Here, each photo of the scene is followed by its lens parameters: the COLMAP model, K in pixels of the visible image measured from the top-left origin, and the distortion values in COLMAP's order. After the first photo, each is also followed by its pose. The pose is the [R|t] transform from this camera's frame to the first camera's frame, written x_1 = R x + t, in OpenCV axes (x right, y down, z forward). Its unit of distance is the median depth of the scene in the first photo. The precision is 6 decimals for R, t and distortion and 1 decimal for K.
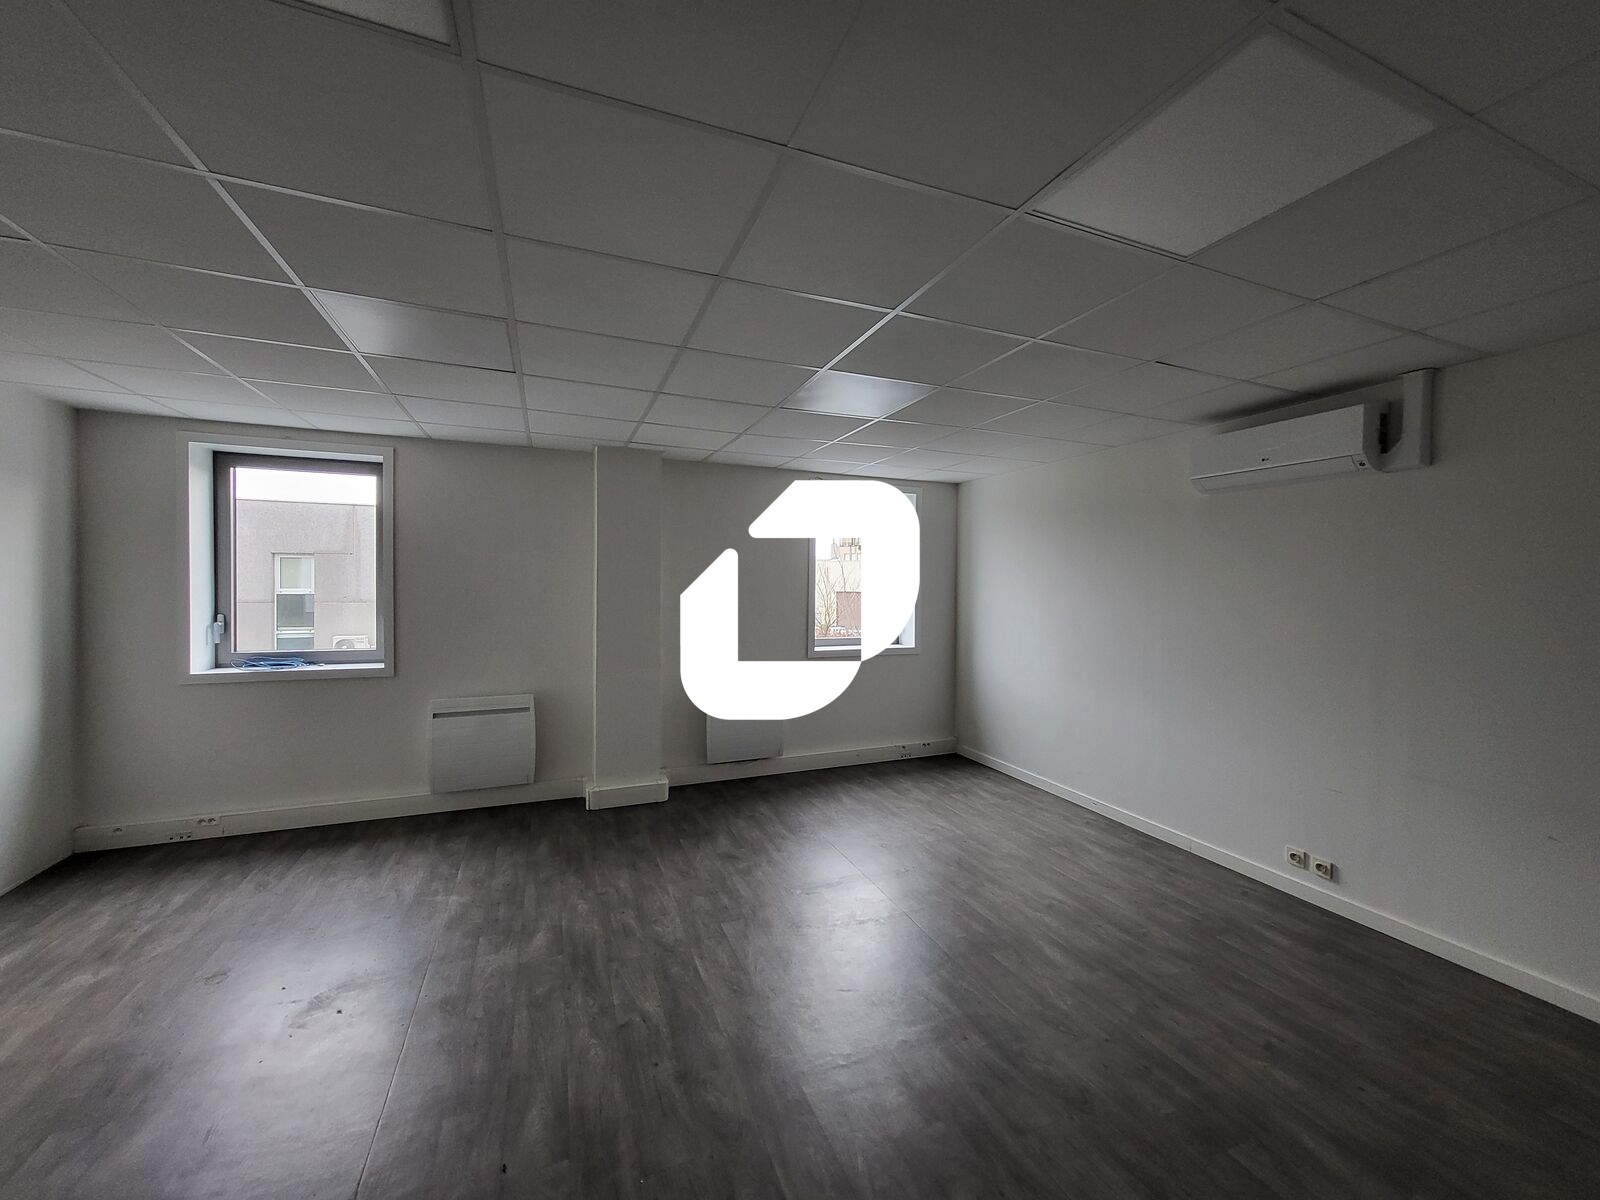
lens RADIAL K [[613.7, 0, 796.0], [0, 613.7, 591.7], [0, 0, 1]] dist [-0.002713, -0.000792]
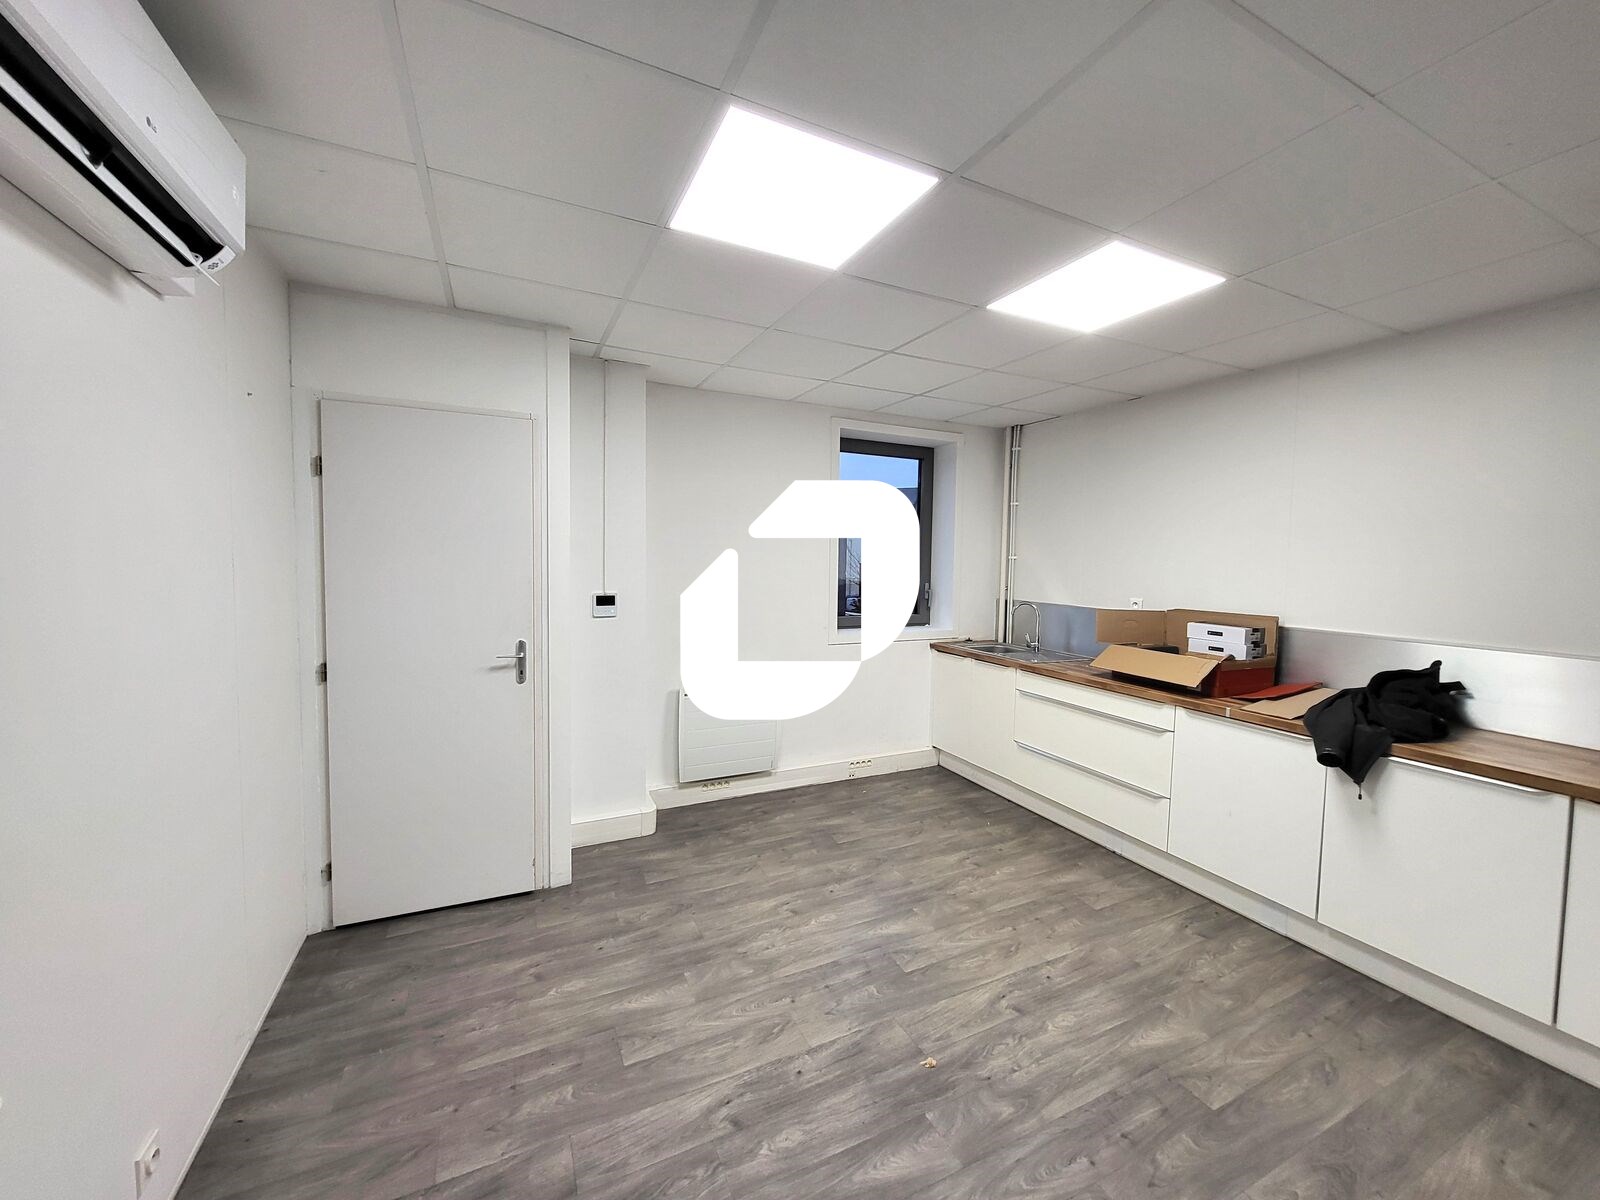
lens RADIAL K [[613.7, 0, 792.3], [0, 613.7, 600.3], [0, 0, 1]] dist [-0.002713, -0.000792]
pose [[-0.046253, -0.100126, 0.993899, -0.518926], [-0.003242, 0.994974, 0.100083, -0.051167], [-0.998924, 0.001407, -0.046345, 1.195976]]
